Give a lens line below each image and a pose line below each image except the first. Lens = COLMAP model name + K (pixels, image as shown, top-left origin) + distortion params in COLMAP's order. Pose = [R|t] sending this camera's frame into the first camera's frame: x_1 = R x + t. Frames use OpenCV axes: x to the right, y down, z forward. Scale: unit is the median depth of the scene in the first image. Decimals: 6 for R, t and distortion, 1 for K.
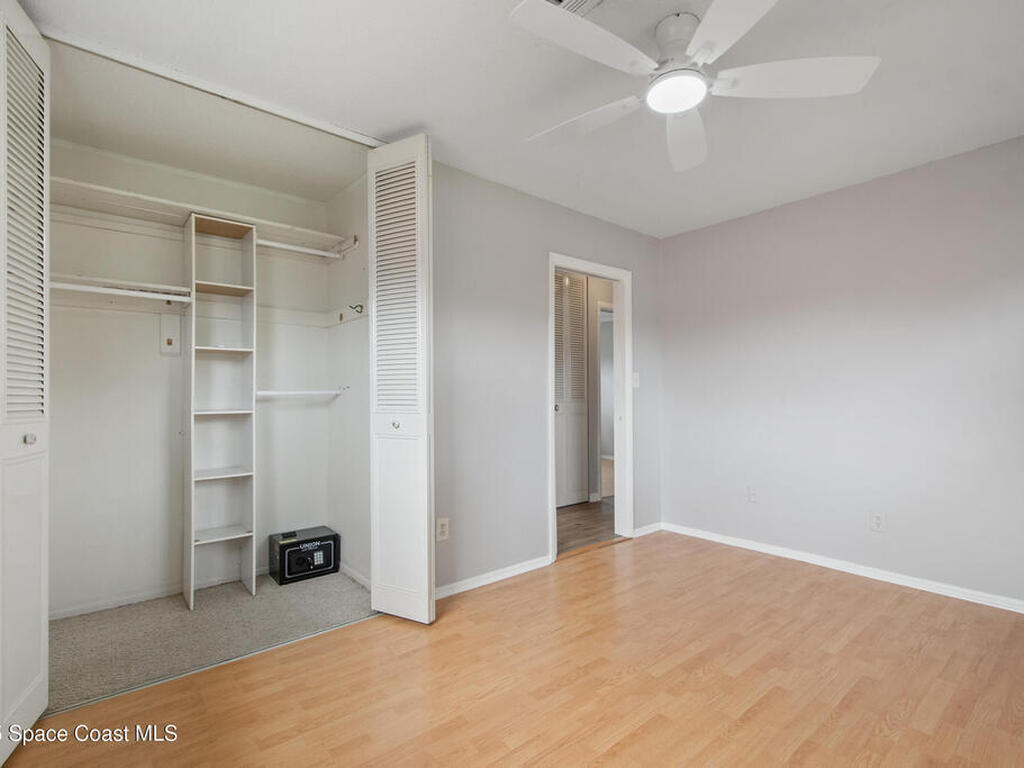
lens RADIAL K [[502.7, 0, 512.0], [0, 502.7, 384.0], [0, 0, 1]] dist [0.001710, 0.000098]
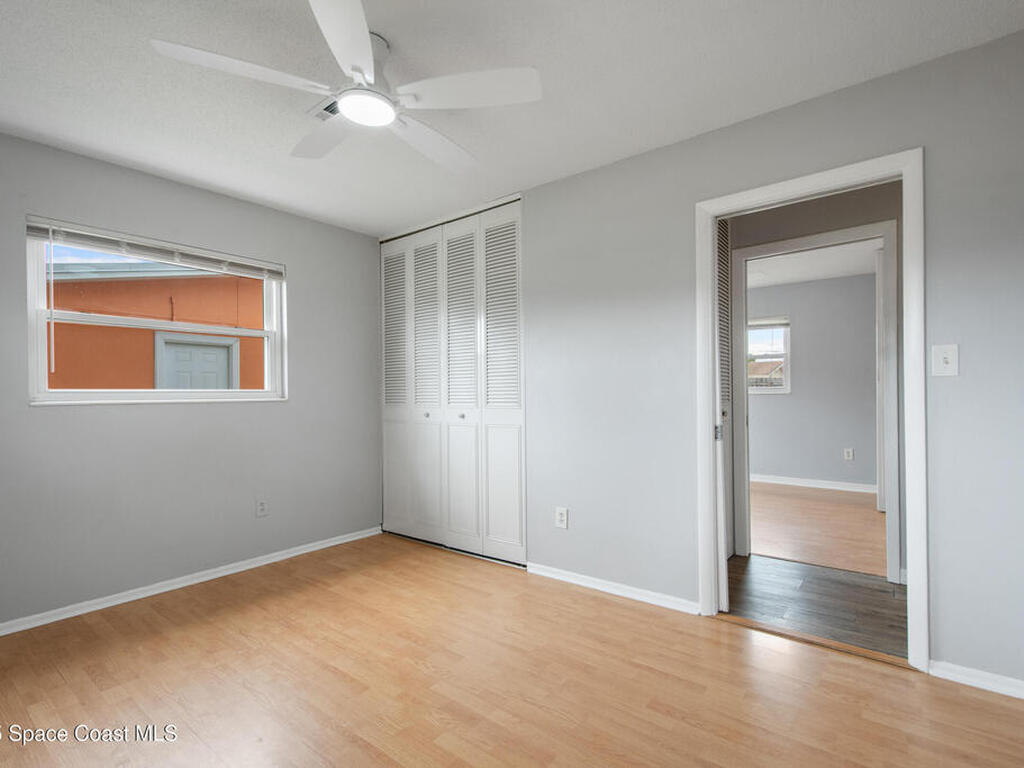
lens RADIAL K [[489.5, 0, 512.0], [0, 489.5, 384.0], [0, 0, 1]] dist [-0.001551, -0.000308]
pose [[0.208450, -0.023970, -0.977739, 0.881282], [0.030586, 0.999370, -0.017979, 0.016564], [0.977555, -0.026157, 0.209052, 0.685526]]
